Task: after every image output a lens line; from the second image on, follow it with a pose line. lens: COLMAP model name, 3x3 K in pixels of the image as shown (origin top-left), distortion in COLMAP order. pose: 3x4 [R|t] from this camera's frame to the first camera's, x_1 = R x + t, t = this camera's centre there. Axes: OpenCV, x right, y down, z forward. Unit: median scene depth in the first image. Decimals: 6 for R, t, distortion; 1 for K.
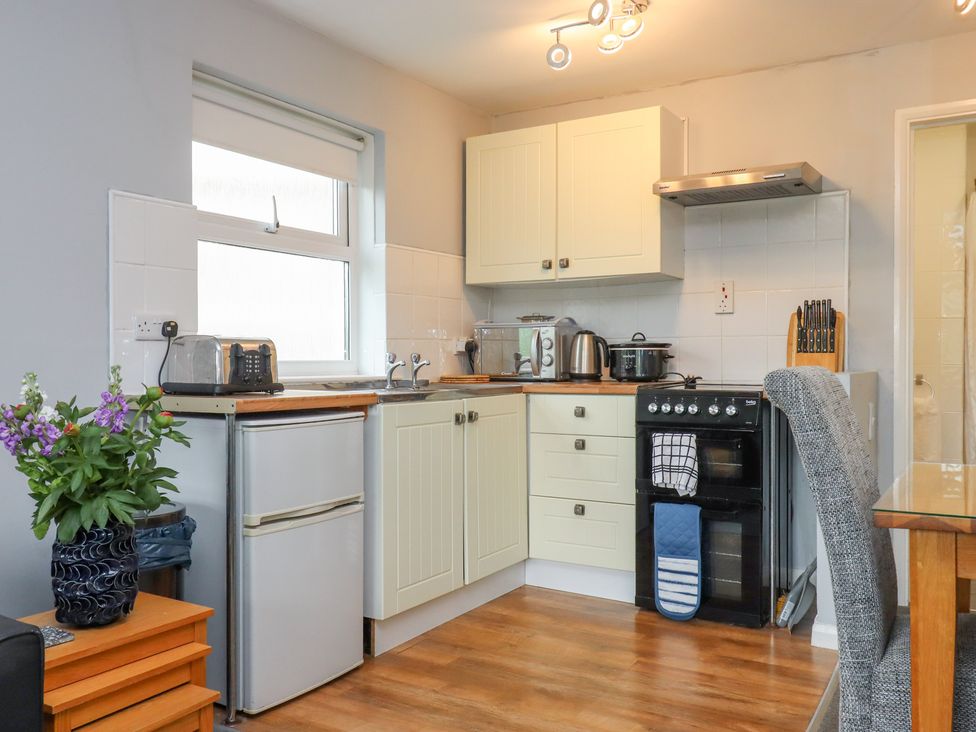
lens RADIAL K [[840.8, 0, 488.0], [0, 840.8, 366.0], [0, 0, 1]] dist [0.003792, -0.000660]
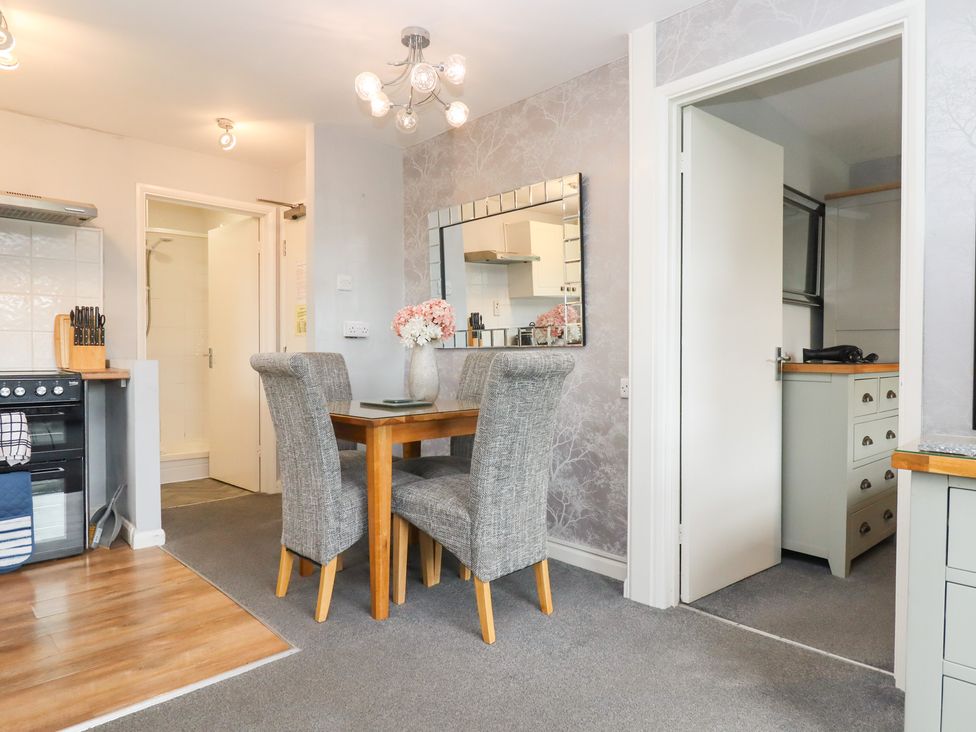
lens RADIAL K [[598.5, 0, 488.0], [0, 598.5, 366.0], [0, 0, 1]] dist [0.002356, -0.000823]
pose [[0.247838, -0.016951, 0.968653, -0.384300], [0.006069, 0.999854, 0.015944, 0.005678], [-0.968783, 0.001927, 0.247905, 0.138110]]
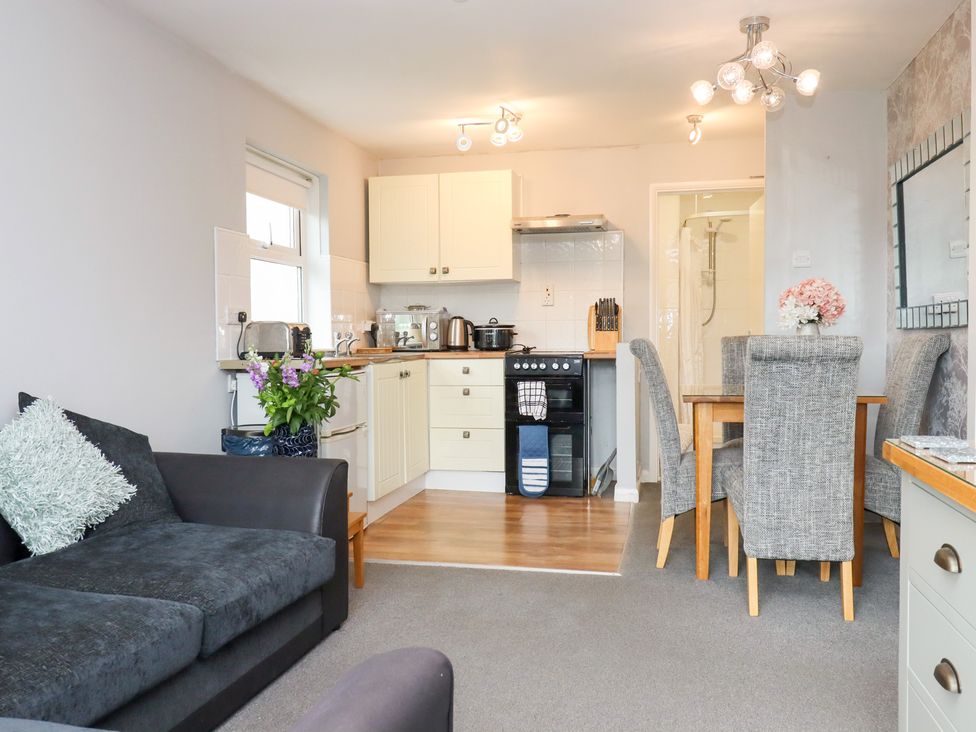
lens RADIAL K [[828.2, 0, 488.0], [0, 828.2, 366.0], [0, 0, 1]] dist [0.009240, 0.000755]
pose [[0.946001, -0.017958, 0.323666, -0.345217], [0.009565, 0.999576, 0.027504, 0.005827], [-0.324023, -0.022923, 0.945772, -0.438848]]
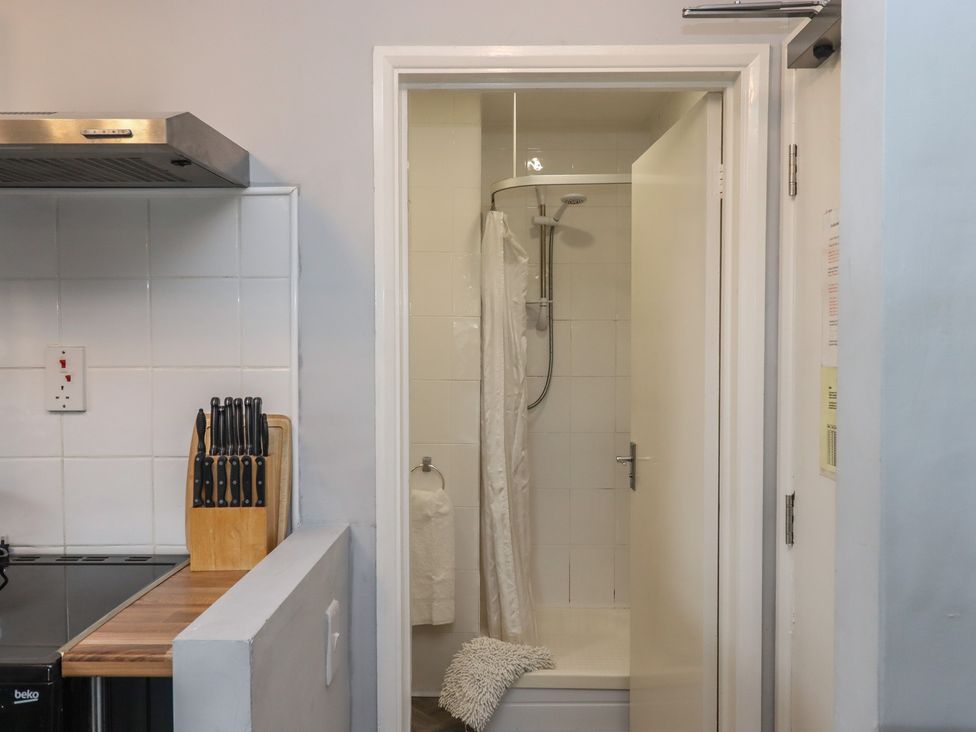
lens RADIAL K [[772.0, 0, 488.0], [0, 772.0, 366.0], [0, 0, 1]] dist [0.003381, 0.000991]
pose [[0.860125, -0.014073, 0.509890, 0.286682], [0.003647, 0.999763, 0.021440, -0.107622], [-0.510071, -0.016582, 0.859972, 0.525076]]
